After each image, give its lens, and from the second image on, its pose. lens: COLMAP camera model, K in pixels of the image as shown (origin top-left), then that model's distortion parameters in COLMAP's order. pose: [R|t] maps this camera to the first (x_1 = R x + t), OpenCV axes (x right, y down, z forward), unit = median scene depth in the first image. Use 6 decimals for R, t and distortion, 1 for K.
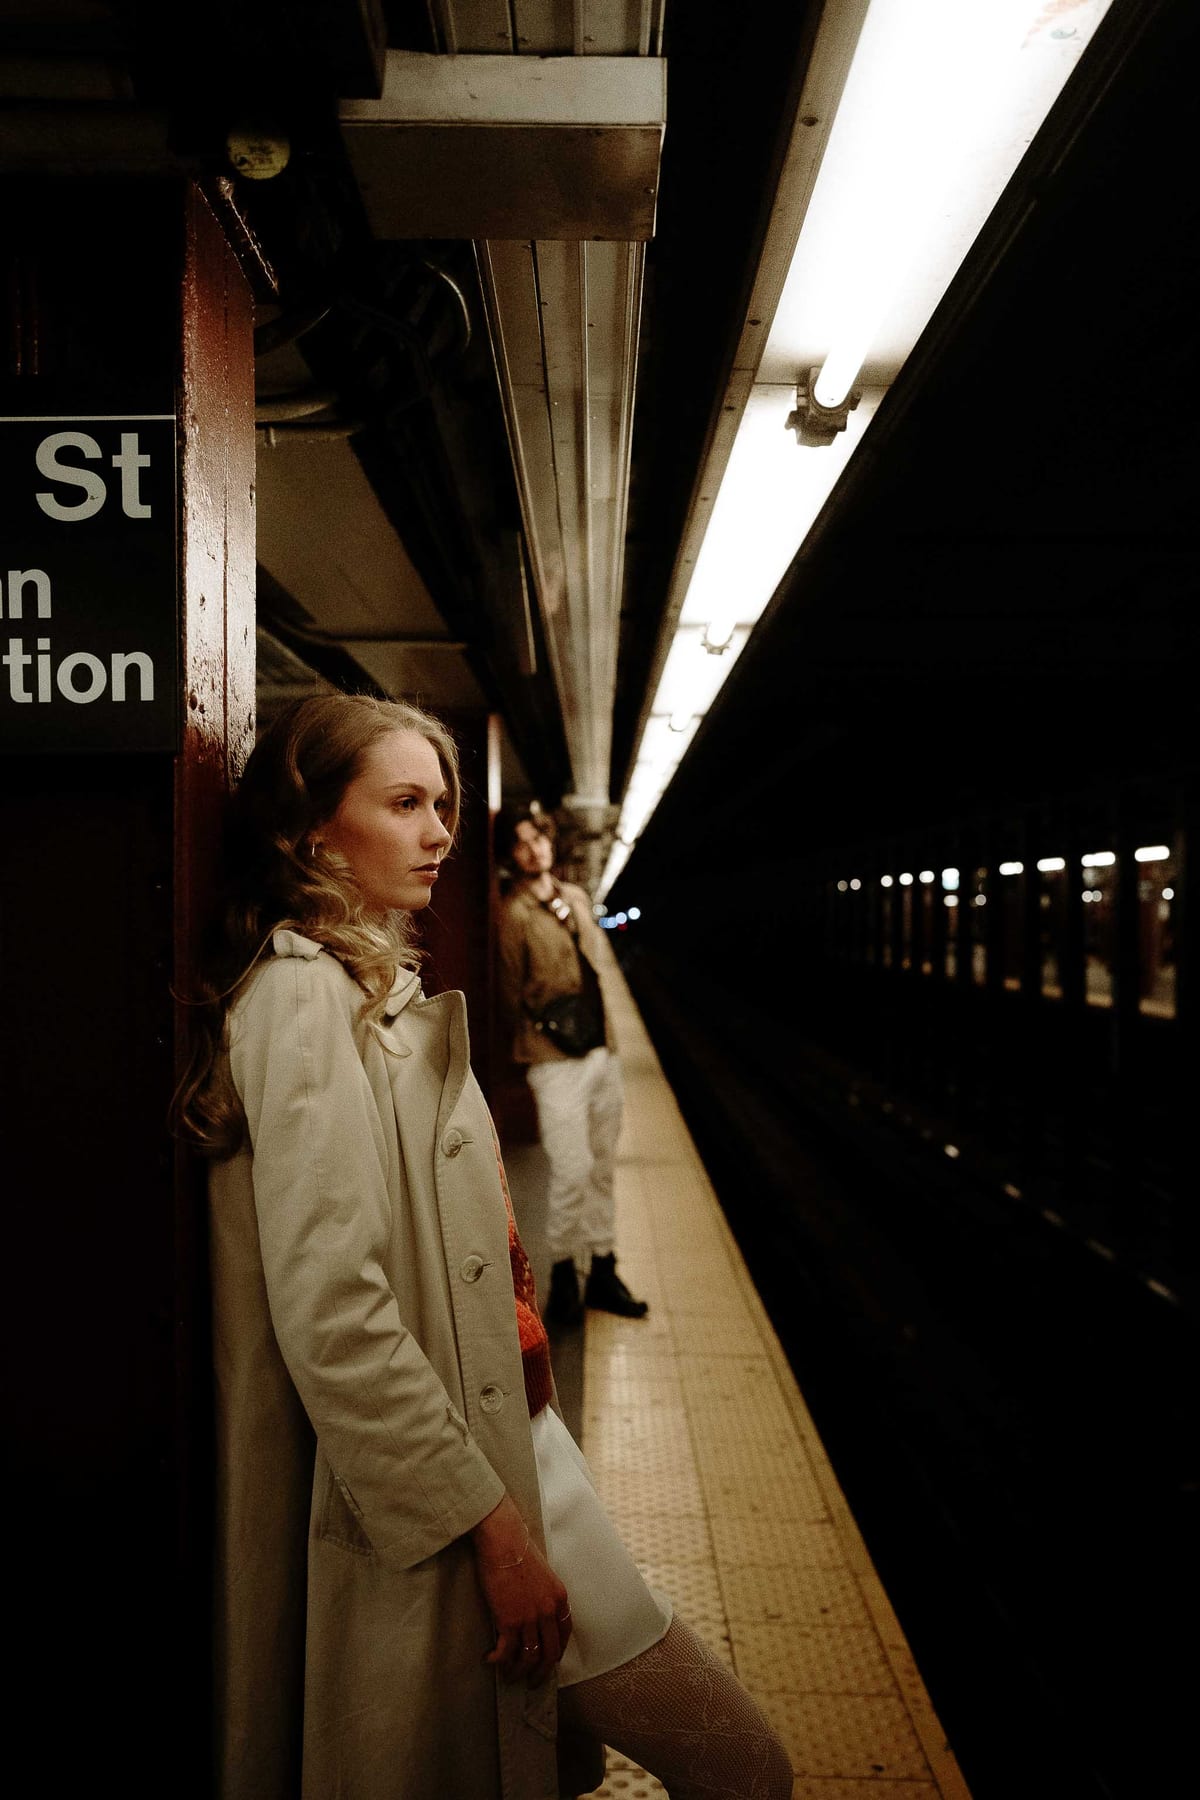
lens RADIAL K [[2076.9, 0, 601.0], [0, 2076.9, 940.3], [0, 0, 1]] dist [0.004273, 0.036225]
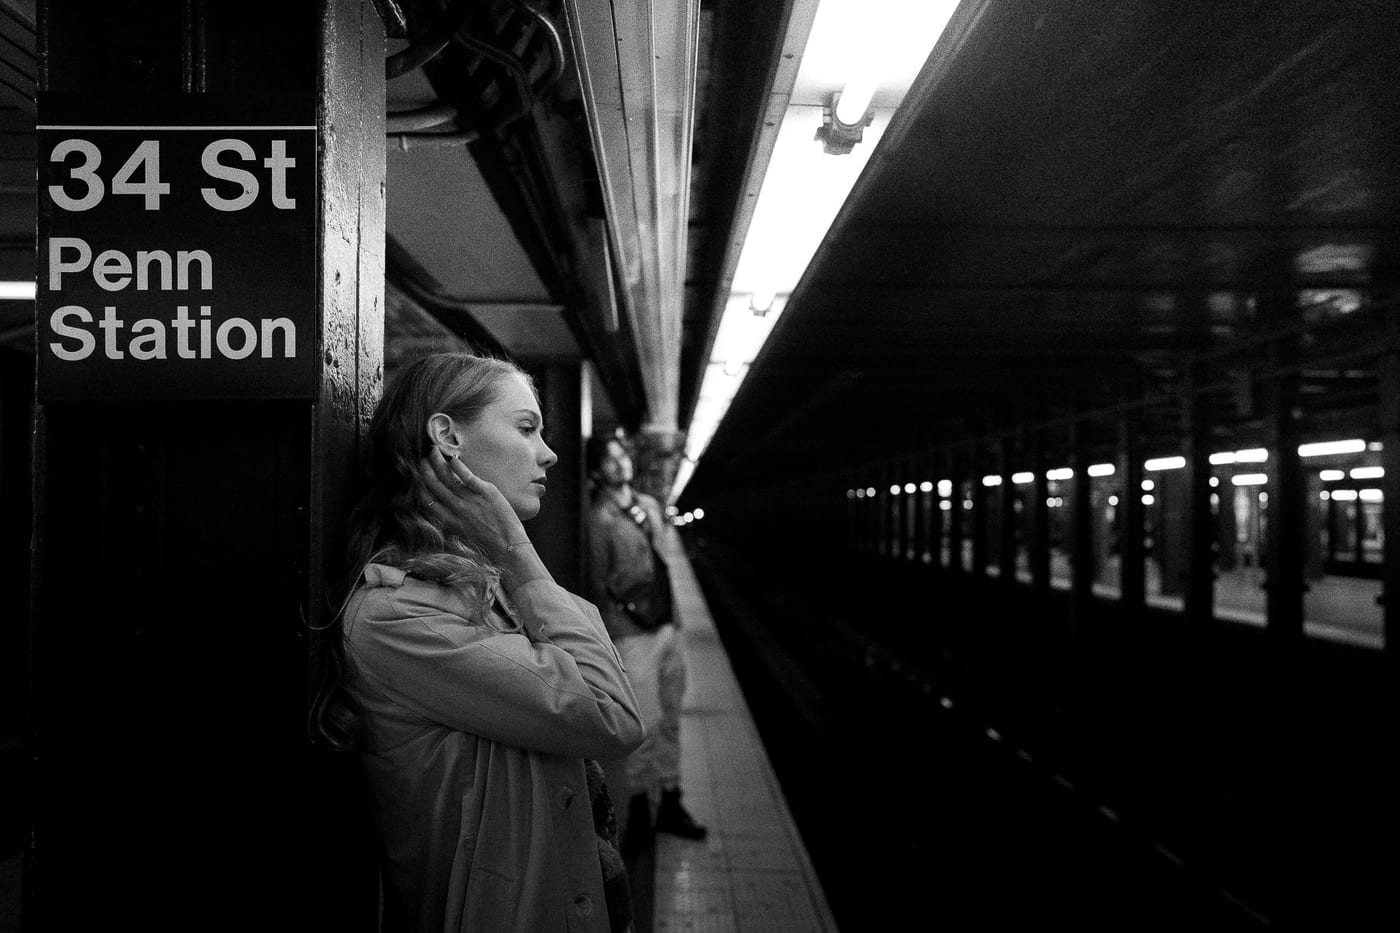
lens RADIAL K [[1615.3, 0, 700.0], [0, 1615.3, 466.5], [0, 0, 1]] dist [0.004273, 0.036225]
pose [[0.999857, 0.004408, 0.016347, 0.003321], [-0.003728, 0.999135, -0.041418, -0.005994], [-0.016516, 0.041351, 0.999008, 0.023258]]
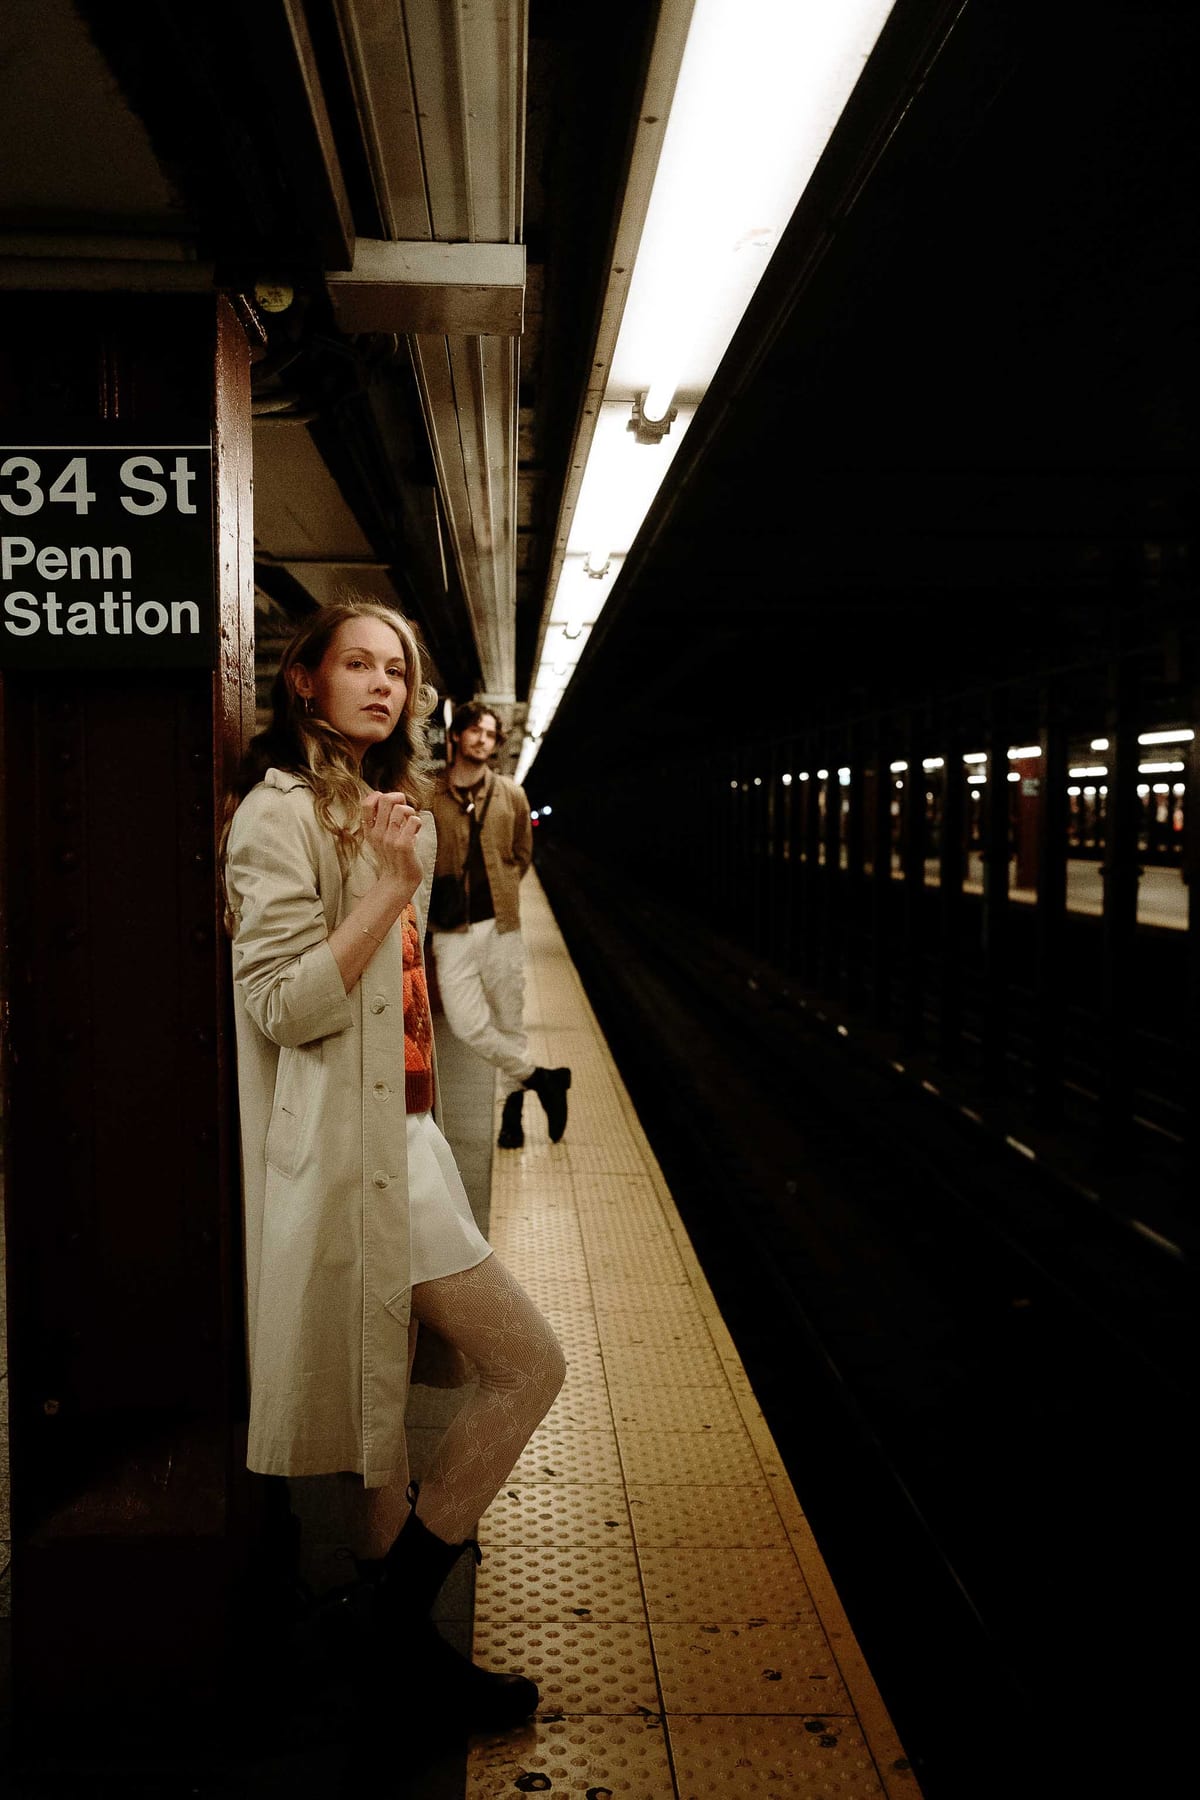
lens RADIAL K [[2073.4, 0, 602.0], [0, 2073.4, 945.4], [0, 0, 1]] dist [0.007458, 0.028419]
pose [[0.999136, -0.001115, 0.041550, 0.009057], [-0.001032, 0.998666, 0.051625, 0.016952], [-0.041552, -0.051623, 0.997802, -0.260797]]
